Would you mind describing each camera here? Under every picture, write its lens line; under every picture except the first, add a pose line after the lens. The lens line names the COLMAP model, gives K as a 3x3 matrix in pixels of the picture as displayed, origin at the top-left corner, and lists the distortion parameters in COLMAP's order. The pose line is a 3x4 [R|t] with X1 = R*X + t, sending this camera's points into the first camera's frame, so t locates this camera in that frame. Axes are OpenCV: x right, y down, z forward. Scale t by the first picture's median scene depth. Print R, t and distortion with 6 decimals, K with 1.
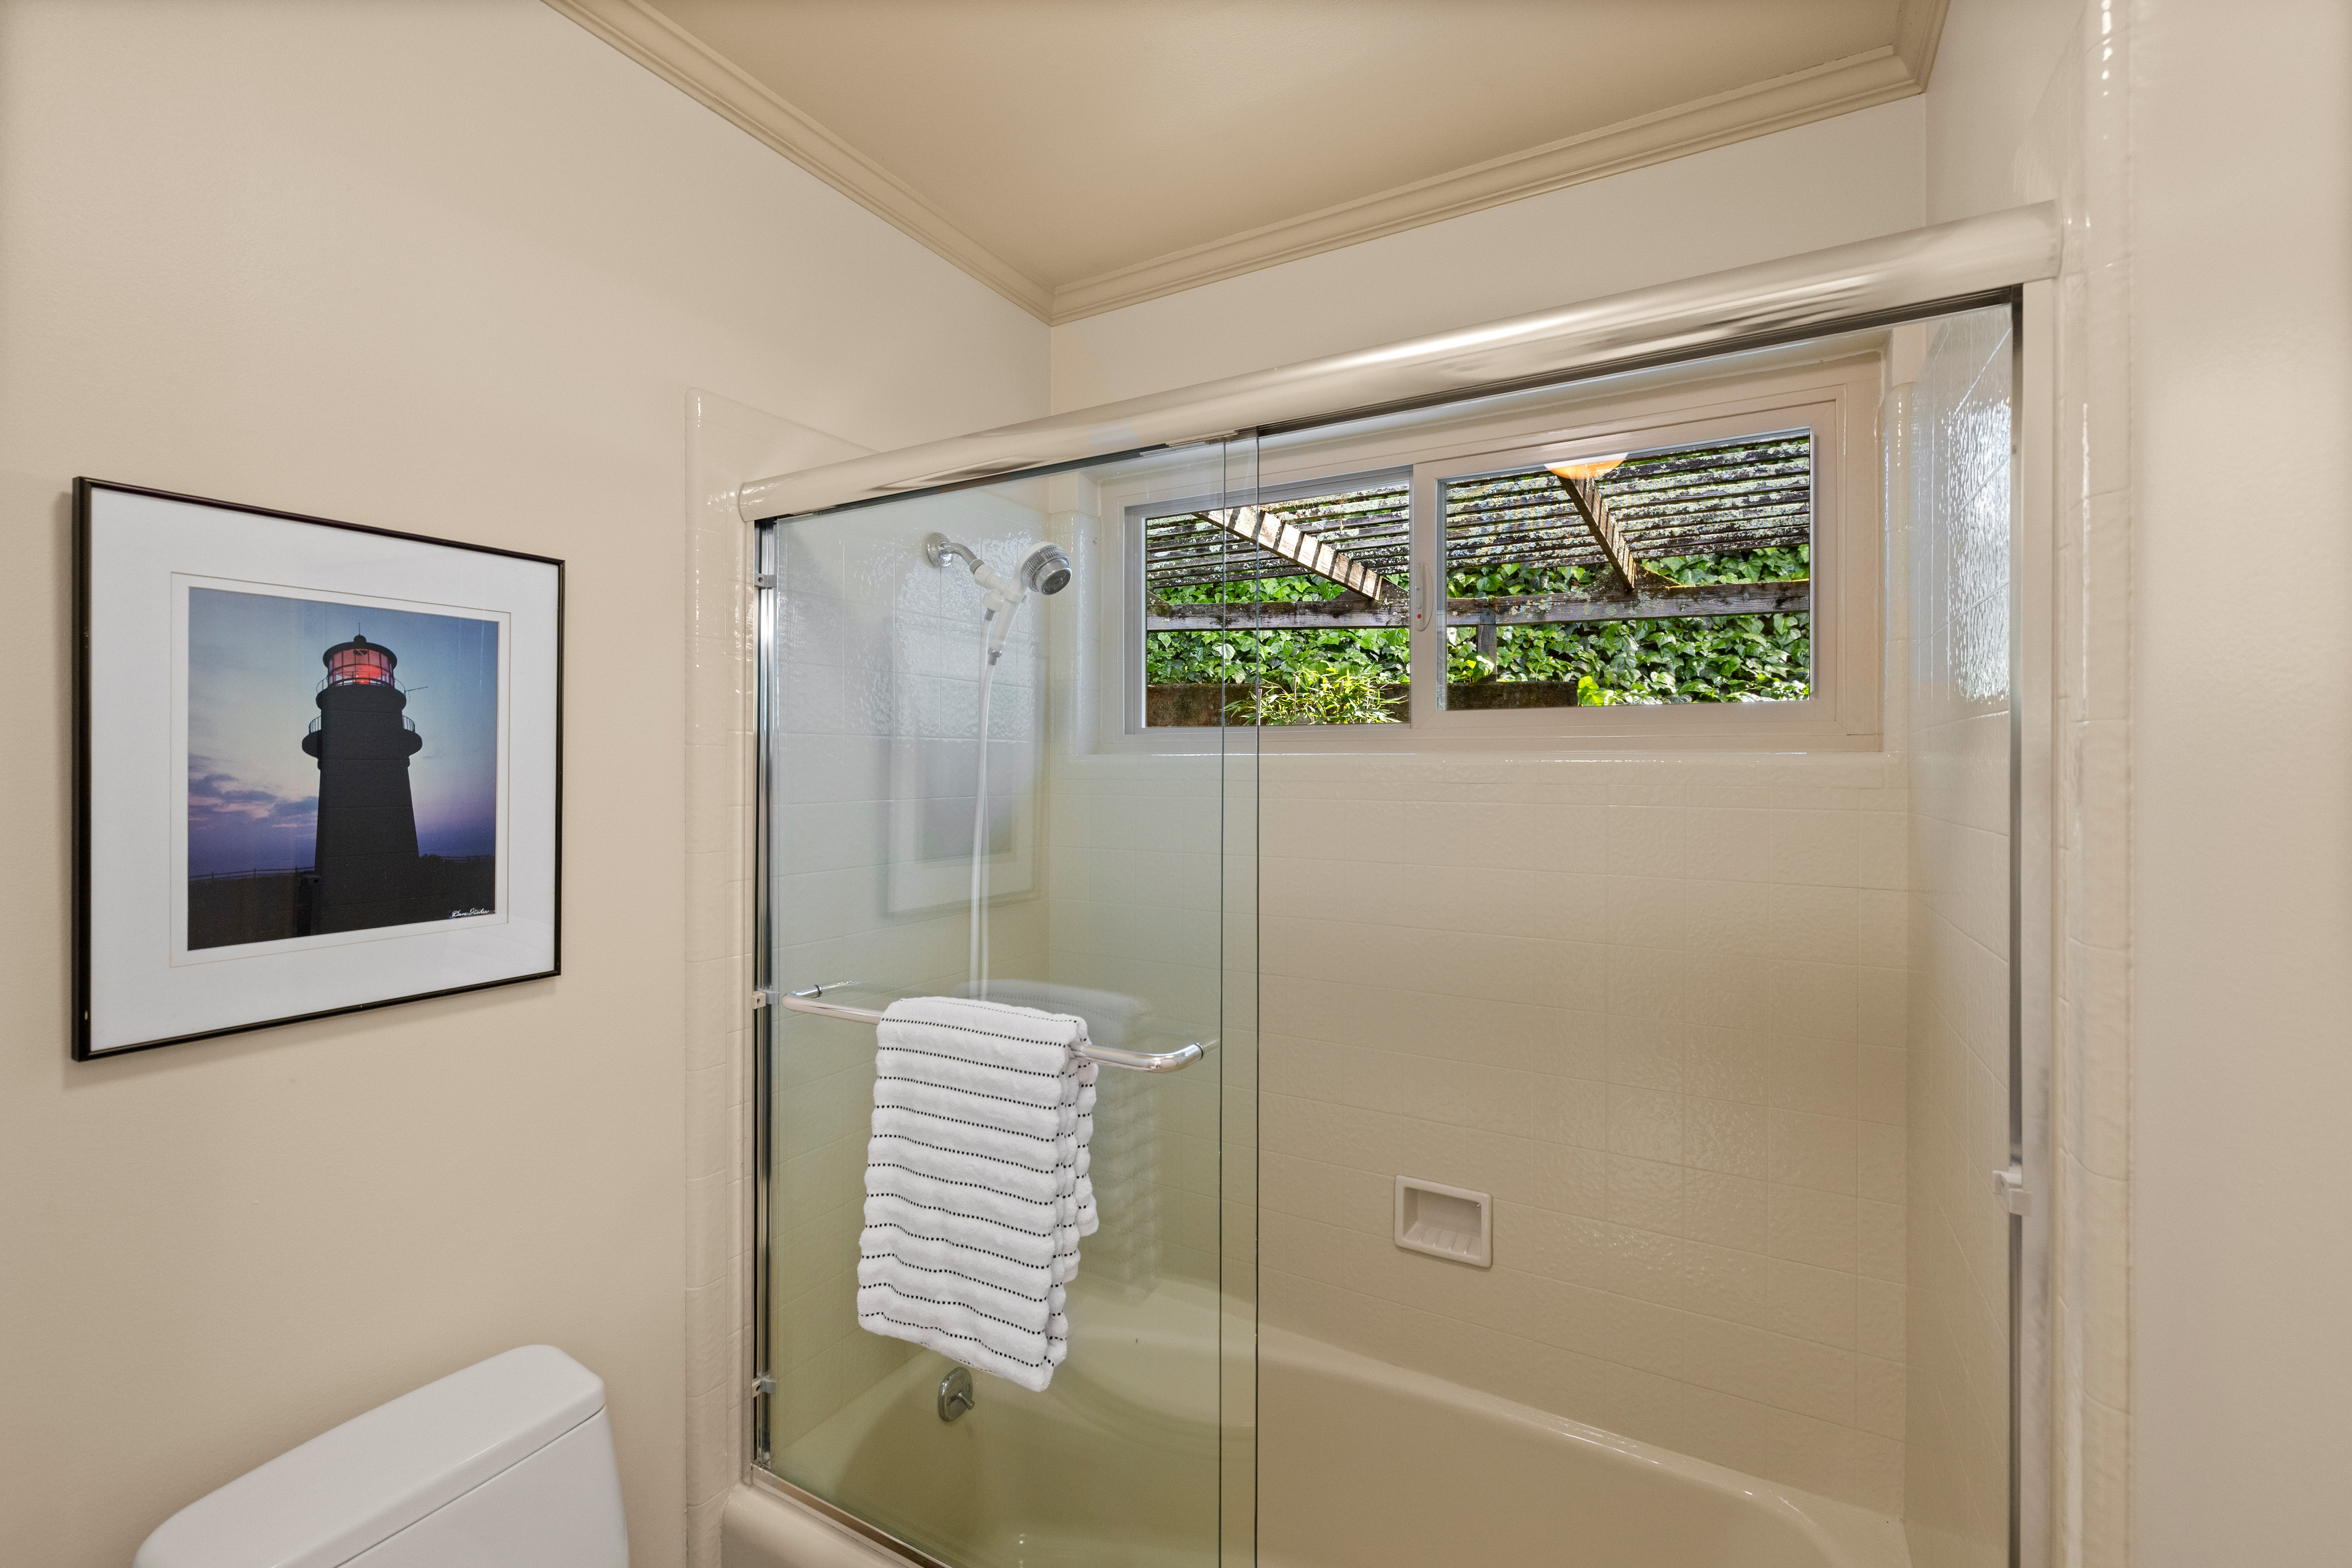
lens RADIAL K [[985.4, 0, 1197.7], [0, 985.4, 762.5], [0, 0, 1]] dist [-0.001527, -0.000395]
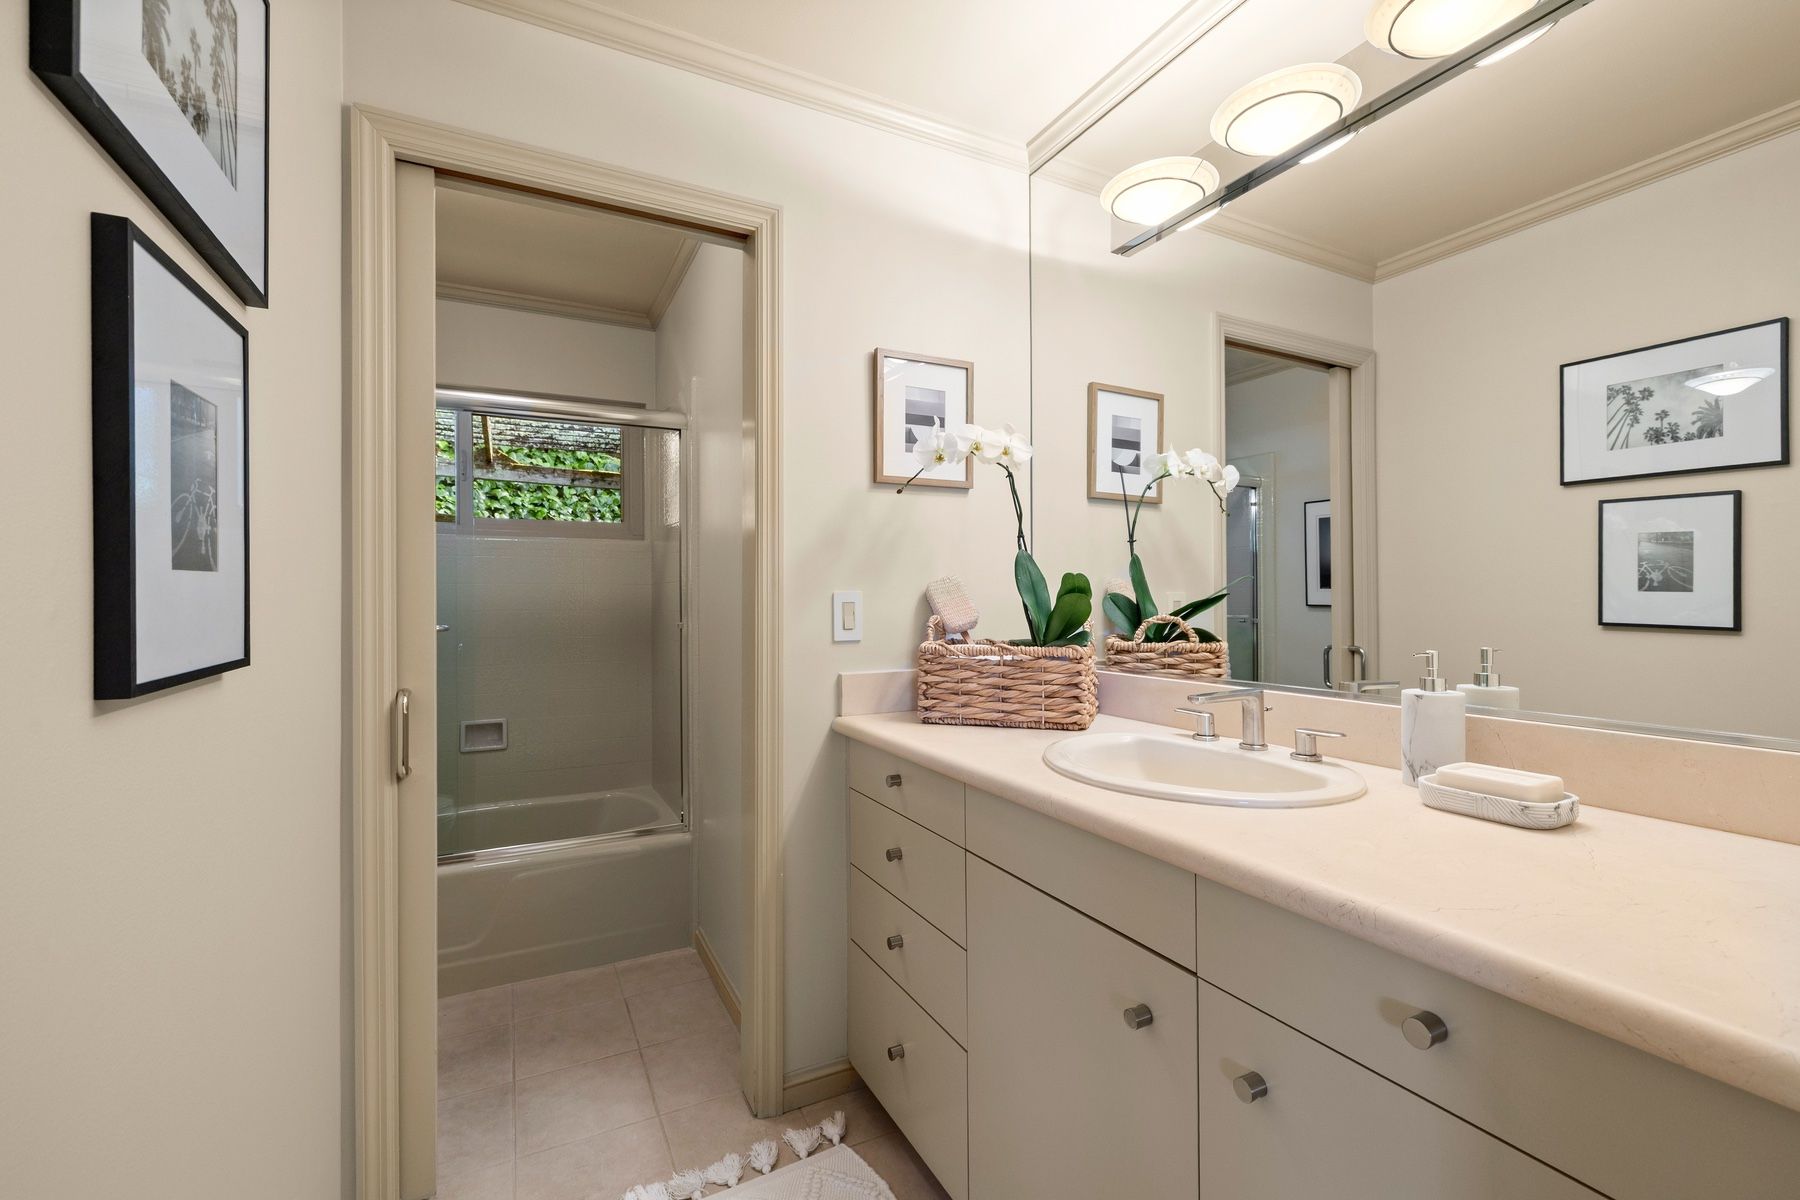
lens RADIAL K [[754.2, 0, 898.5], [0, 754.2, 593.5], [0, 0, 1]] dist [-0.001527, -0.000395]
pose [[0.551295, -0.003461, 0.834303, -0.209231], [0.001860, 0.999994, 0.002920, 0.038041], [-0.834308, -0.000058, 0.551298, -0.239777]]
